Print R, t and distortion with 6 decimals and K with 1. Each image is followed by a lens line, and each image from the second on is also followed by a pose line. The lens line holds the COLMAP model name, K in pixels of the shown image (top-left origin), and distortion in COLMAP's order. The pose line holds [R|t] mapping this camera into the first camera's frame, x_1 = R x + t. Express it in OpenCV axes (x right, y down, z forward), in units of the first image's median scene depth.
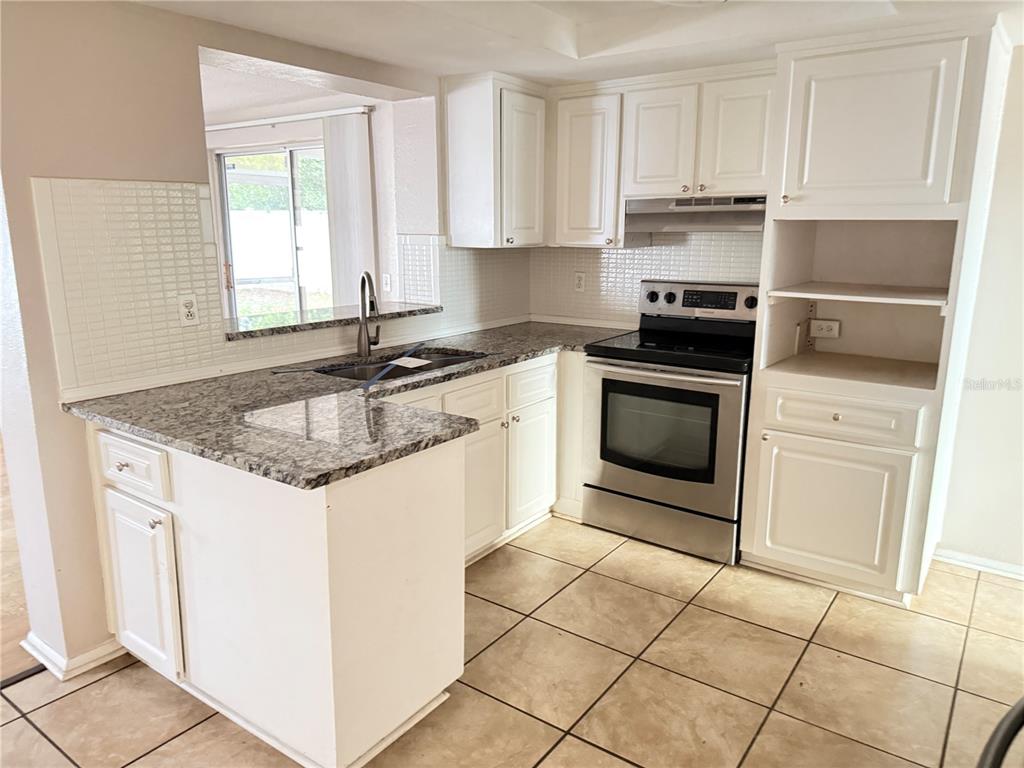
lens RADIAL K [[725.4, 0, 513.9], [0, 725.4, 387.8], [0, 0, 1]] dist [0.174168, -0.313362]
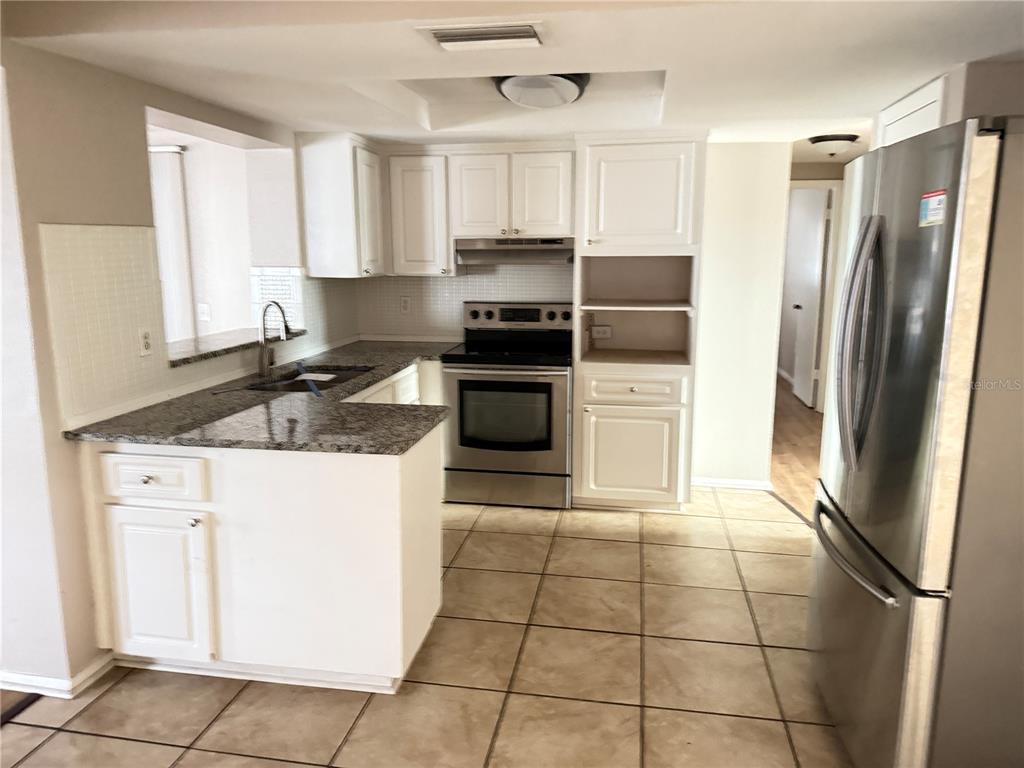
lens RADIAL K [[725.4, 0, 513.9], [0, 725.4, 387.8], [0, 0, 1]] dist [0.174168, -0.313362]
pose [[0.900156, -0.084981, 0.427197, -0.341894], [0.099502, 0.994968, -0.011736, 0.025392], [-0.424050, 0.053071, 0.904082, -0.177118]]
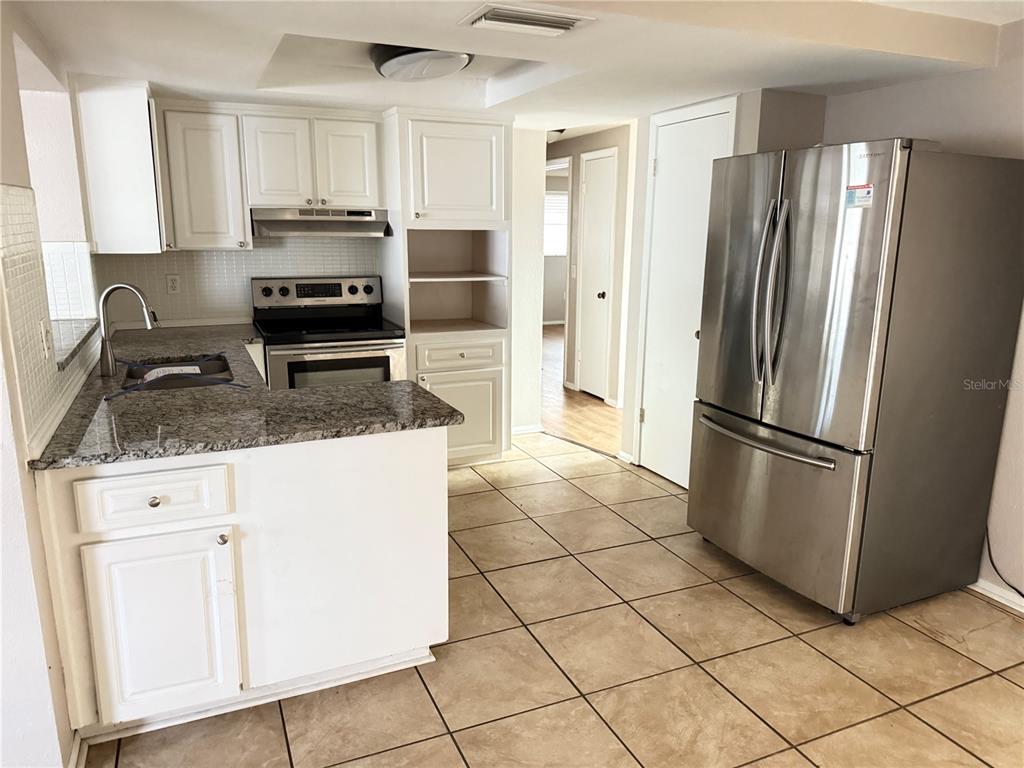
lens RADIAL K [[724.2, 0, 514.8], [0, 724.2, 395.6], [0, 0, 1]] dist [0.176297, -0.307415]
pose [[0.504523, -0.197536, 0.840498, -0.724842], [0.187628, 0.975296, 0.116589, -0.031535], [-0.842765, 0.098879, 0.529122, 0.082325]]
